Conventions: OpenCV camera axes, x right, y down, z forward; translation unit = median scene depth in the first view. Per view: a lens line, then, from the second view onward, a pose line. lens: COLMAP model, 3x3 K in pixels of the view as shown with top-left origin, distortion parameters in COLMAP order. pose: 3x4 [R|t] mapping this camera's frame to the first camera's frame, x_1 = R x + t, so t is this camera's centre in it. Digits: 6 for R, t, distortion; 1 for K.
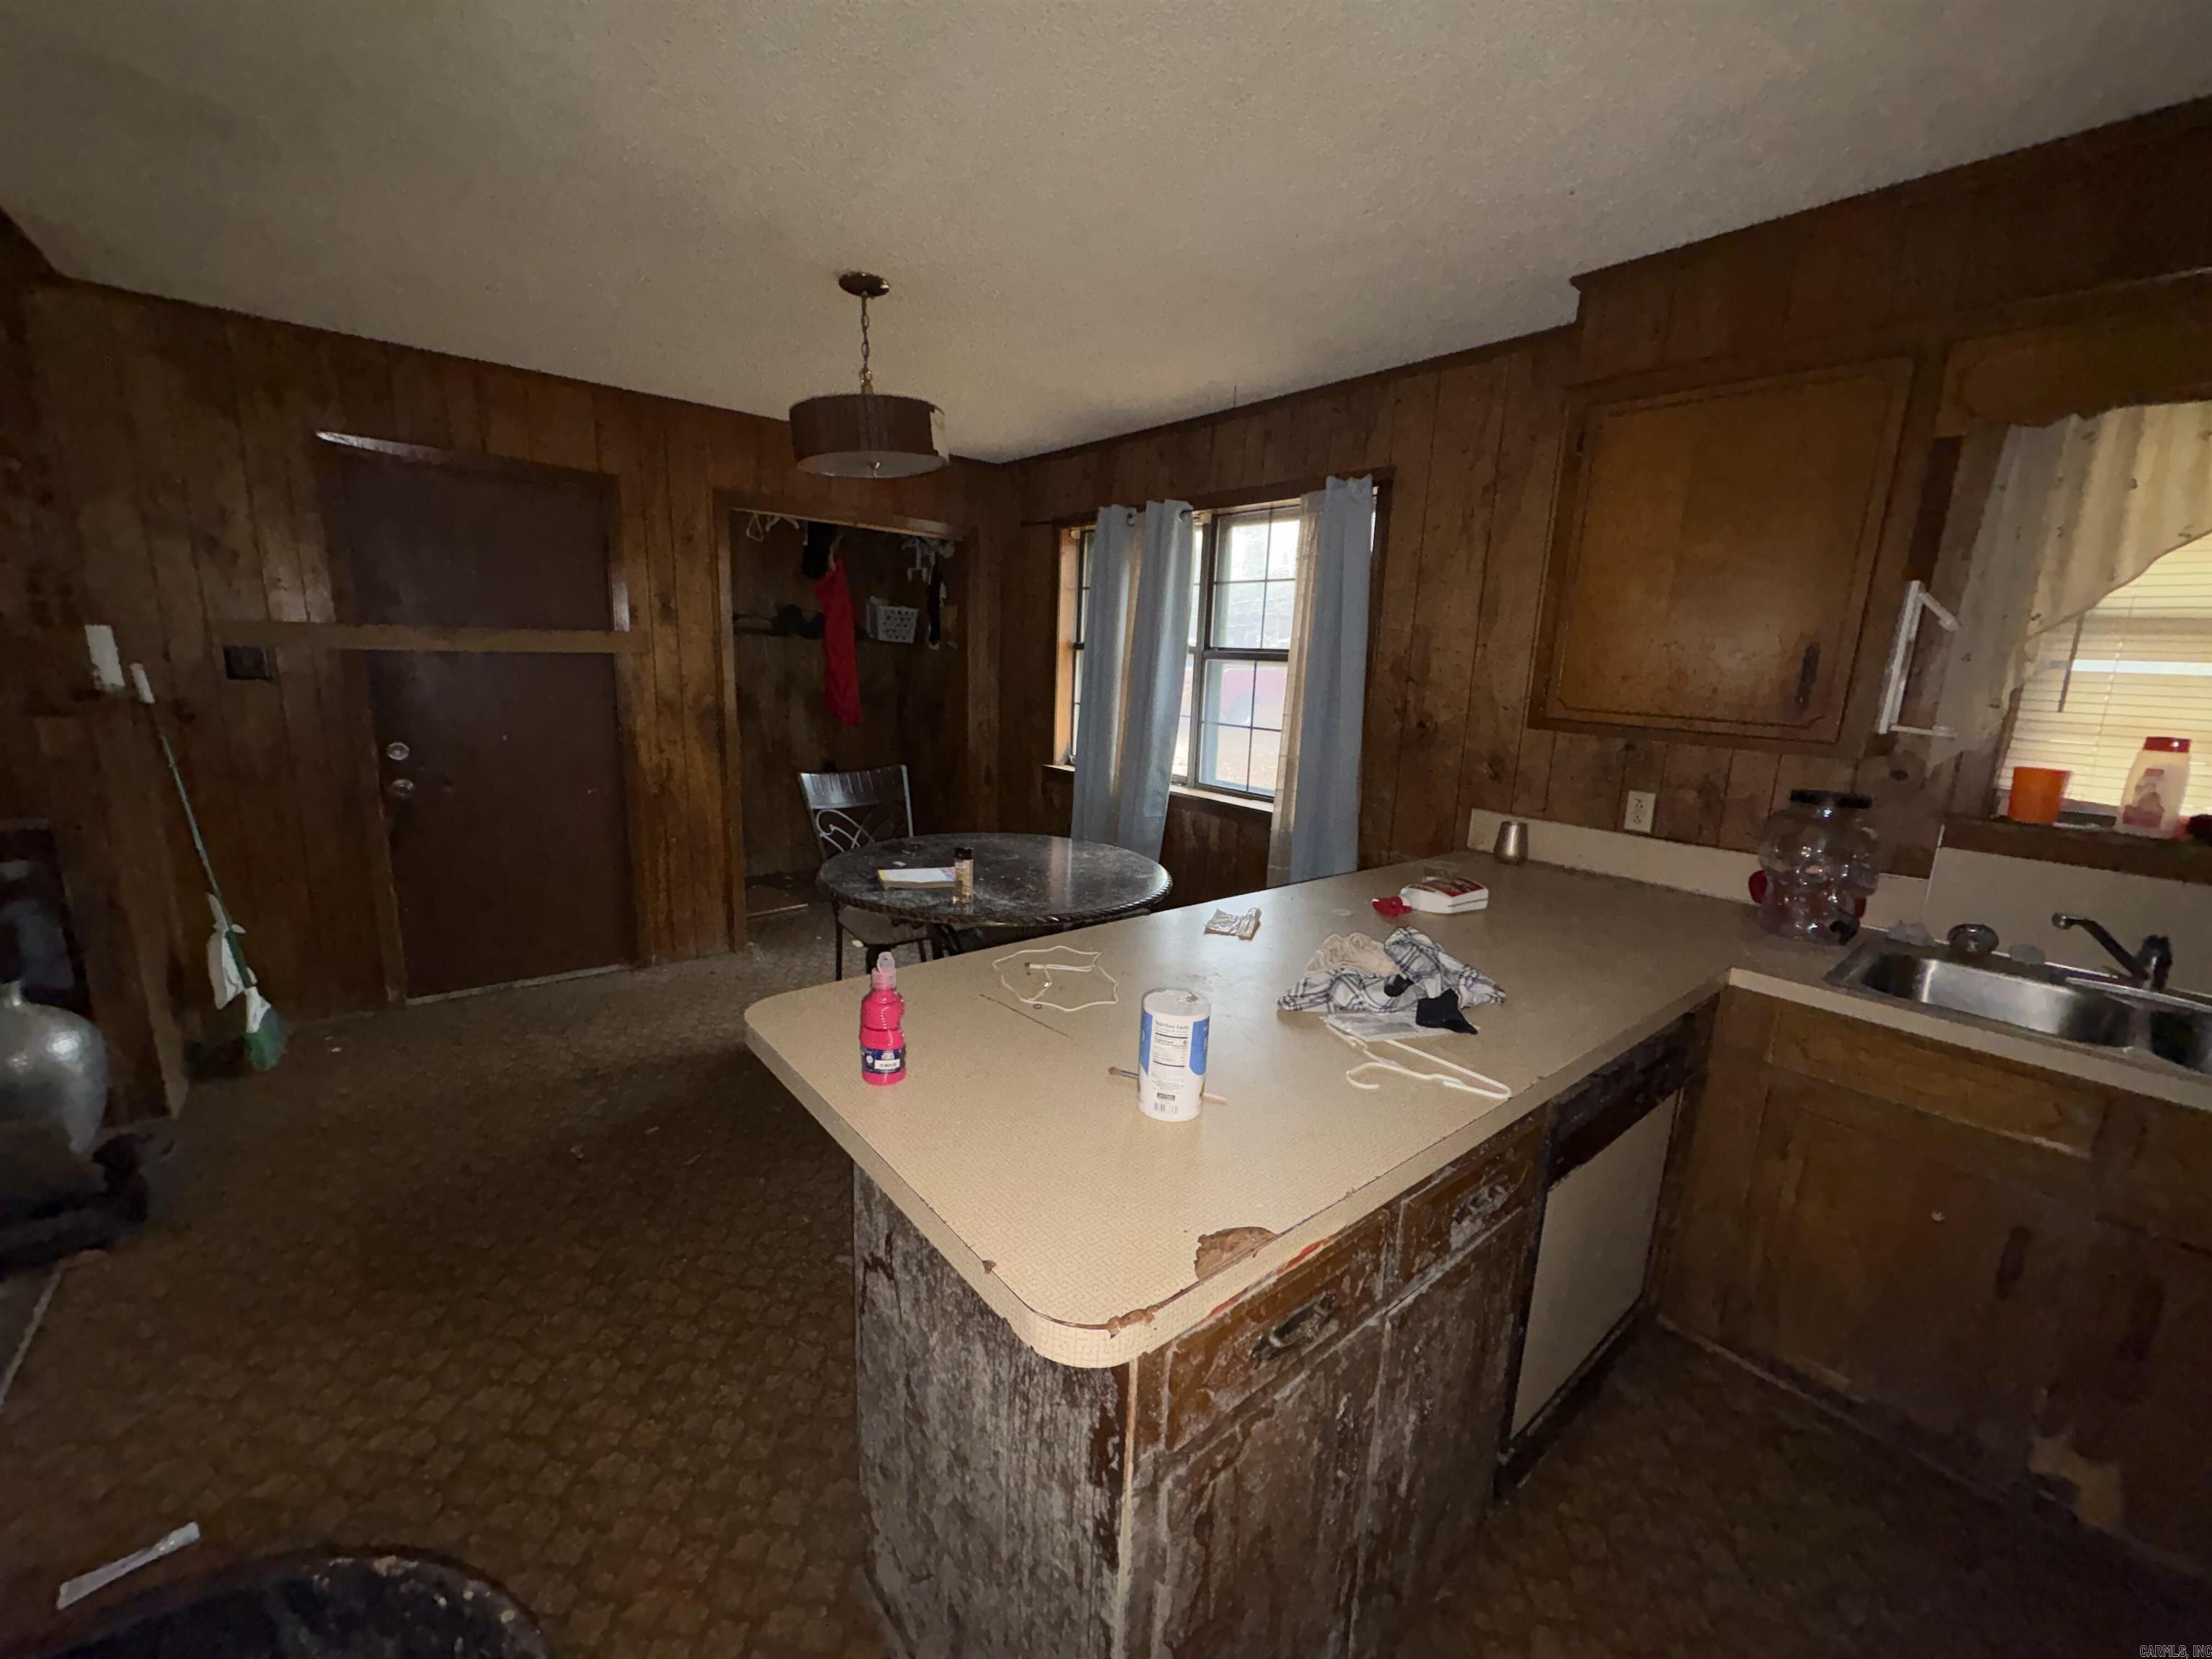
lens RADIAL K [[876.3, 0, 1112.0], [0, 876.3, 837.8], [0, 0, 1]] dist [0.000560, -0.000107]
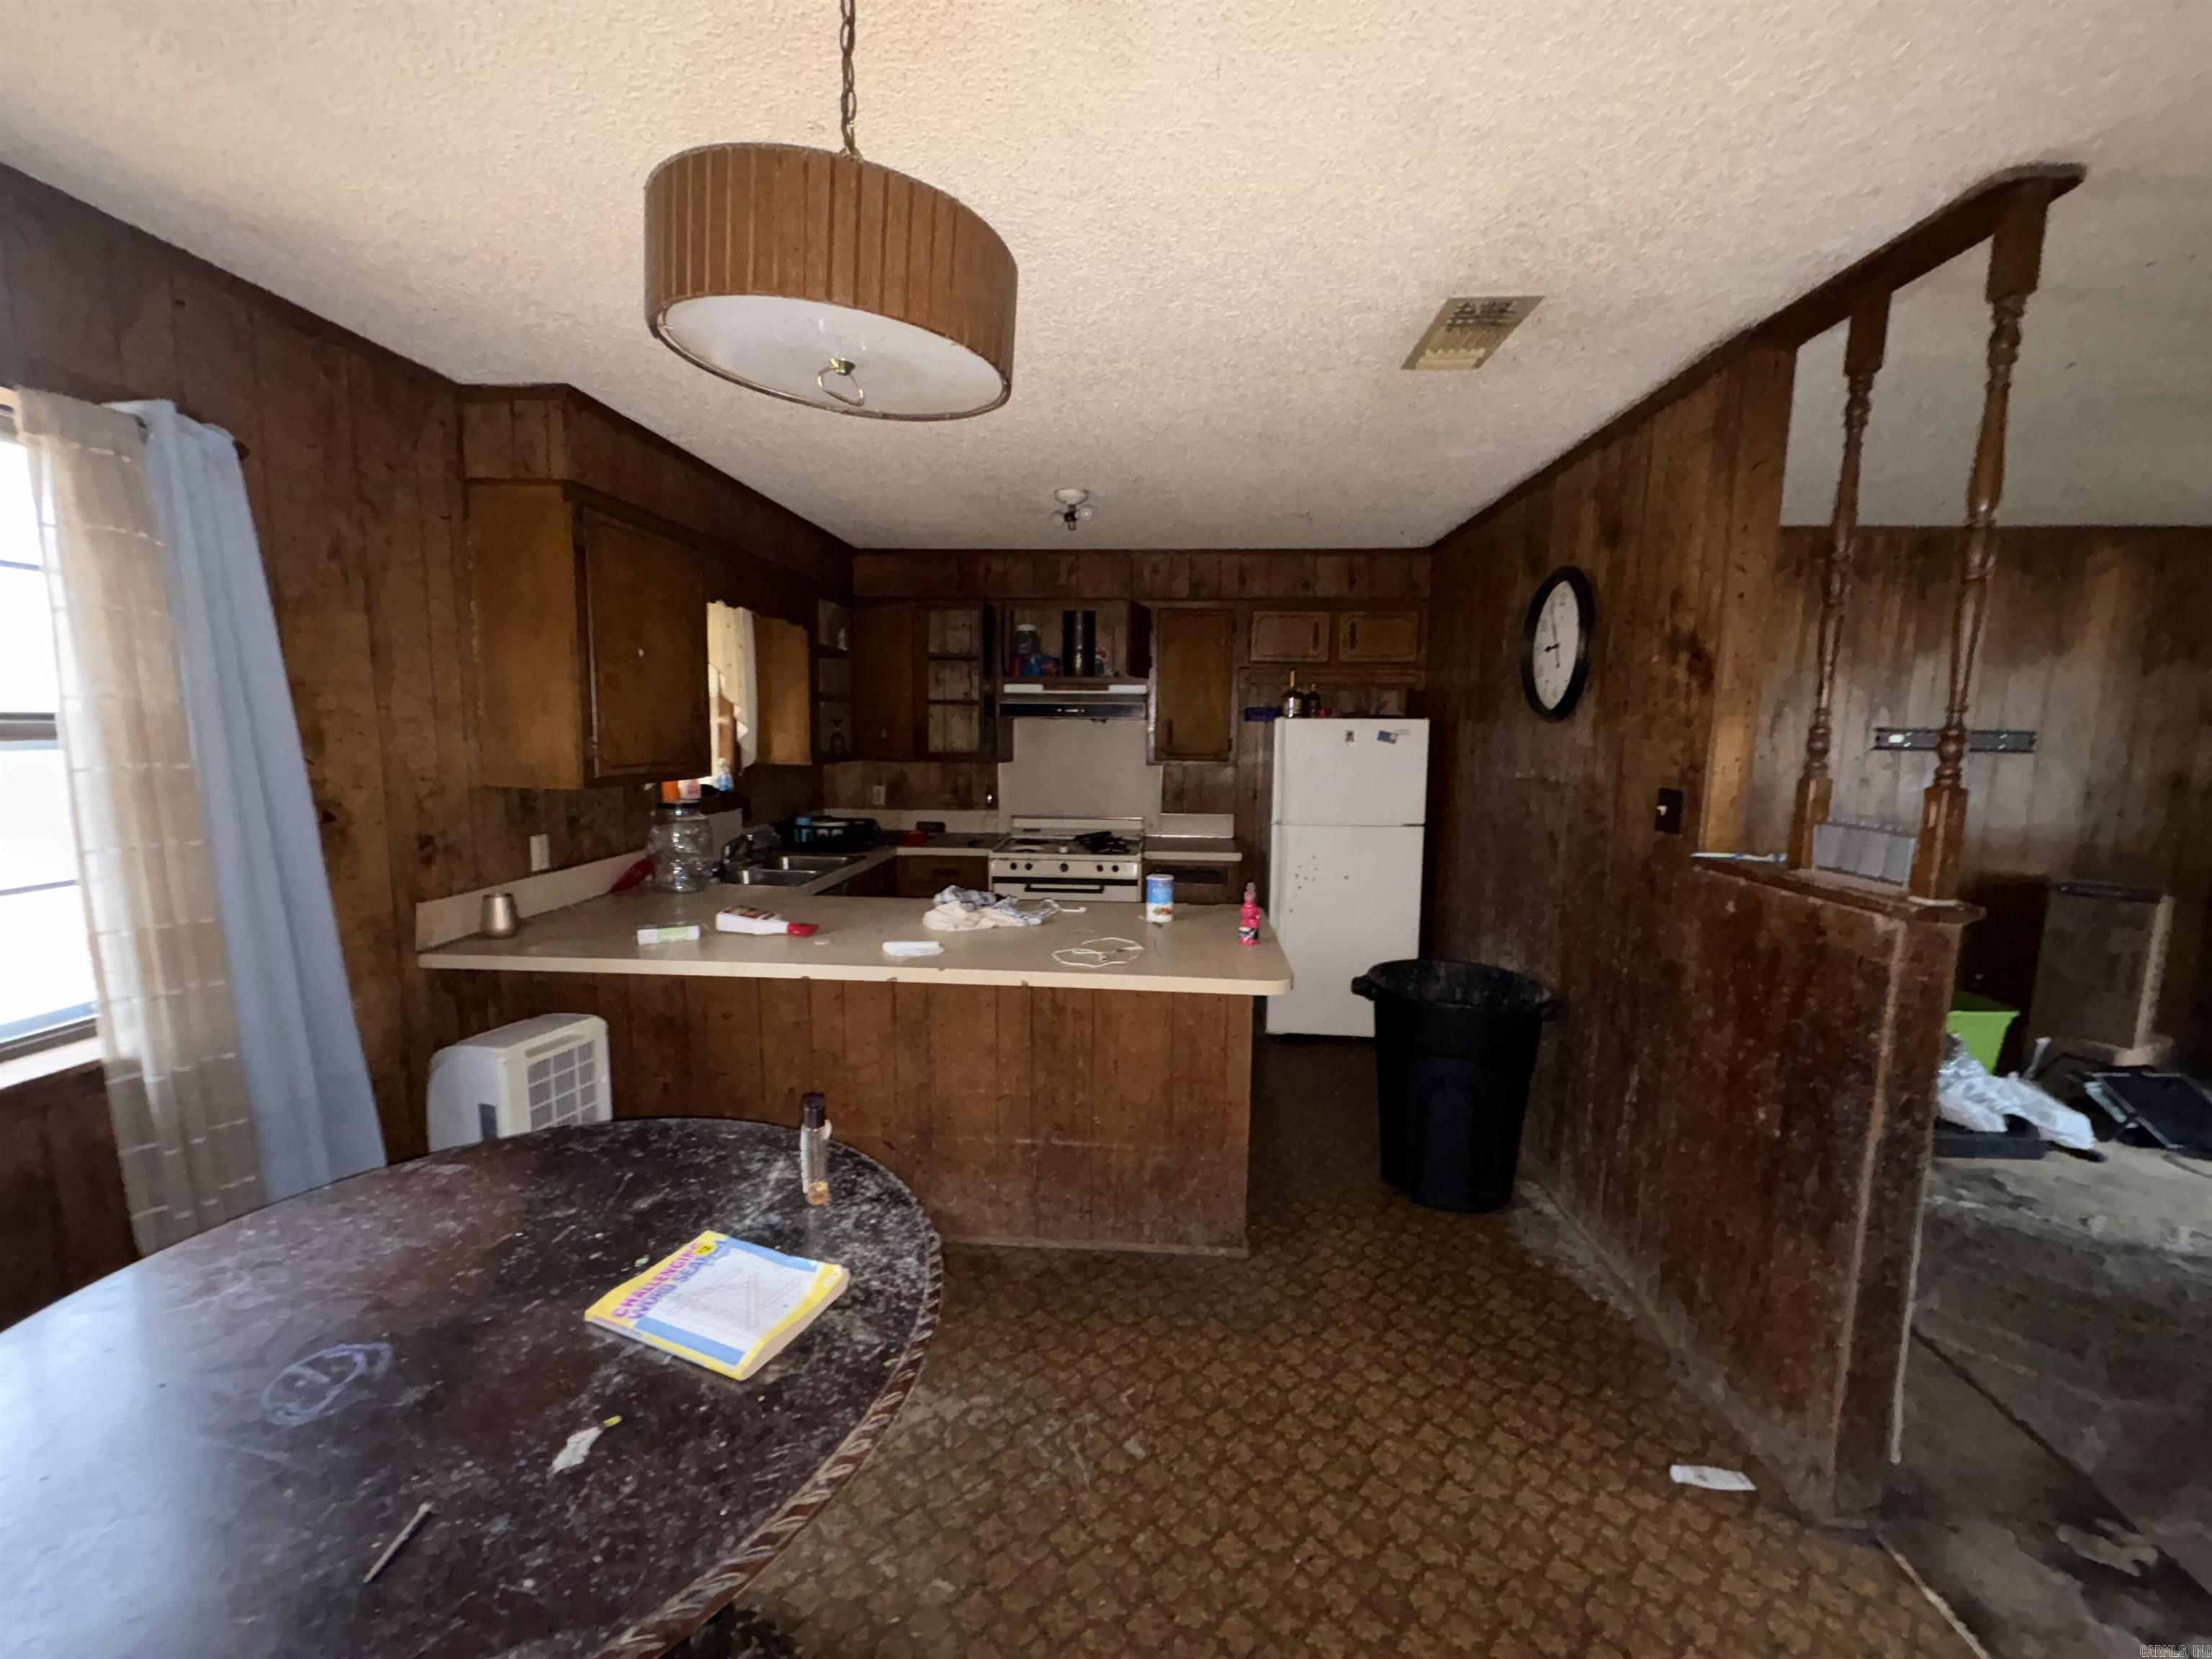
lens RADIAL K [[876.3, 0, 1107.0], [0, 876.3, 830.7], [0, 0, 1]] dist [0.000560, -0.000107]
pose [[-0.718487, -0.132616, 0.682781, -0.576158], [0.100018, 0.951753, 0.290106, -0.259028], [-0.688312, 0.276728, -0.670558, 1.037877]]
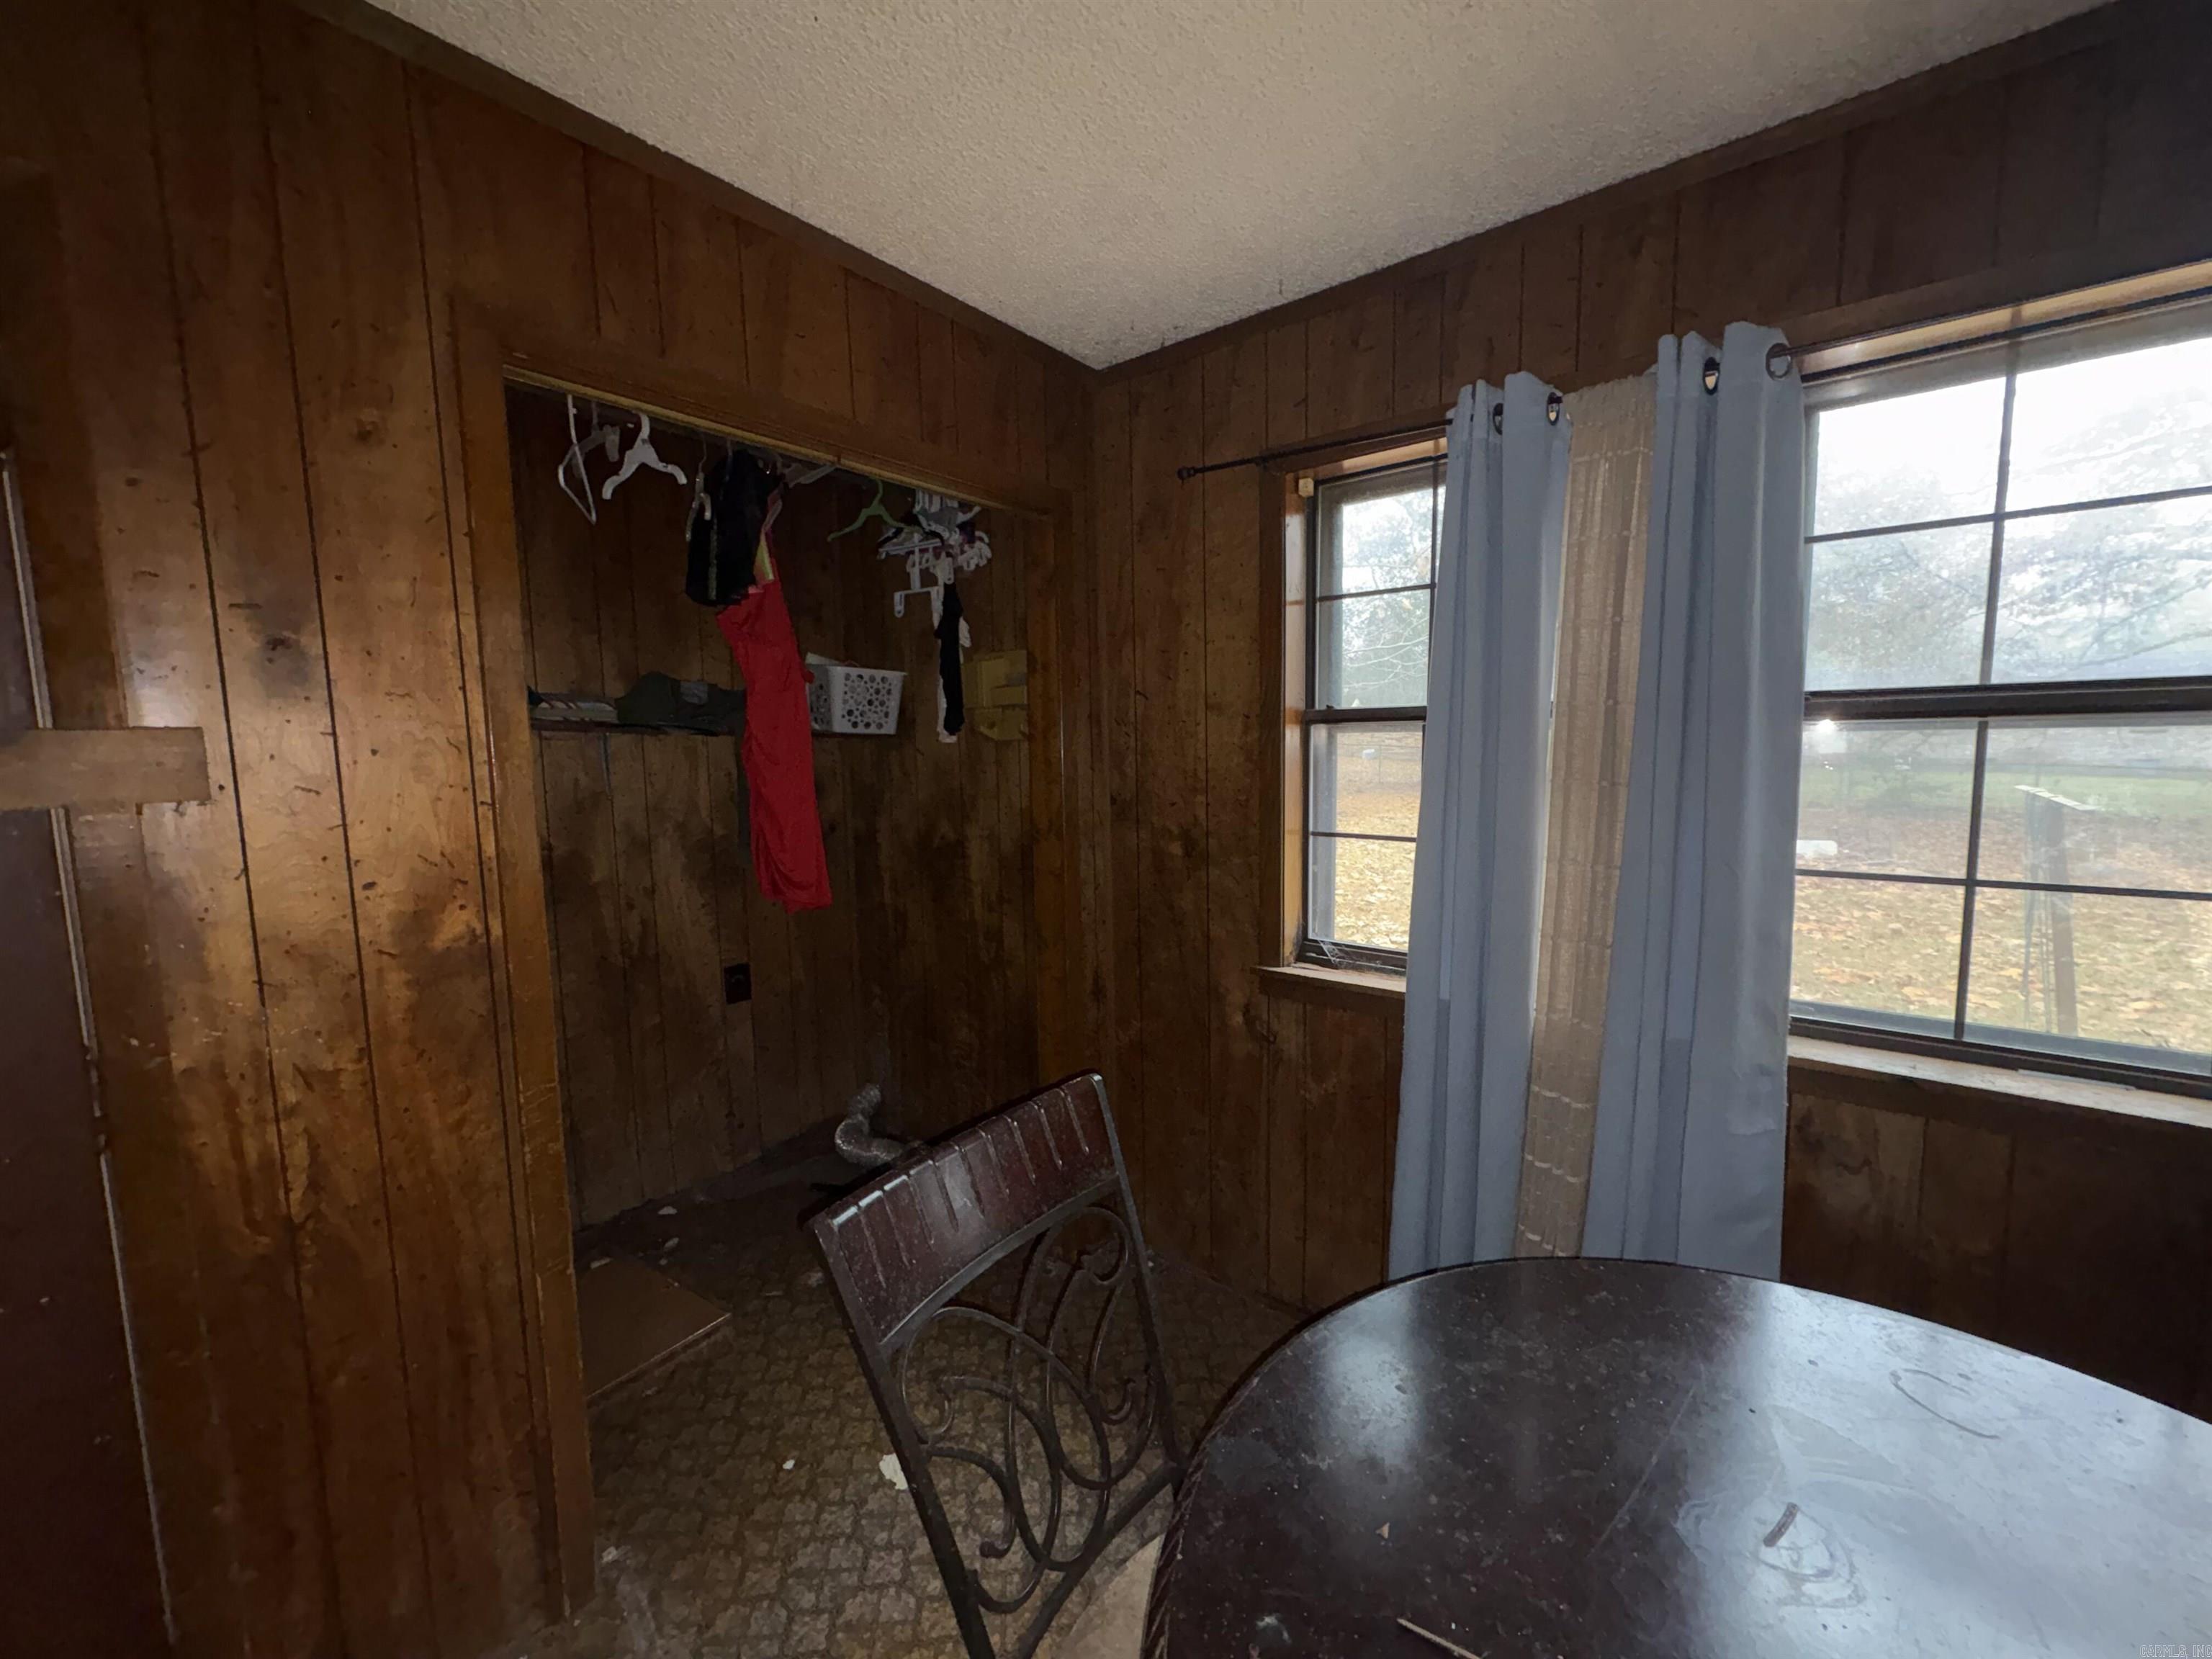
lens RADIAL K [[876.3, 0, 1115.2], [0, 876.3, 833.5], [0, 0, 1]] dist [0.000560, -0.000107]
pose [[0.980256, -0.078125, 0.181646, -0.358187], [0.095713, 0.991317, -0.090161, -0.180836], [-0.173025, 0.105767, 0.979222, 0.823822]]
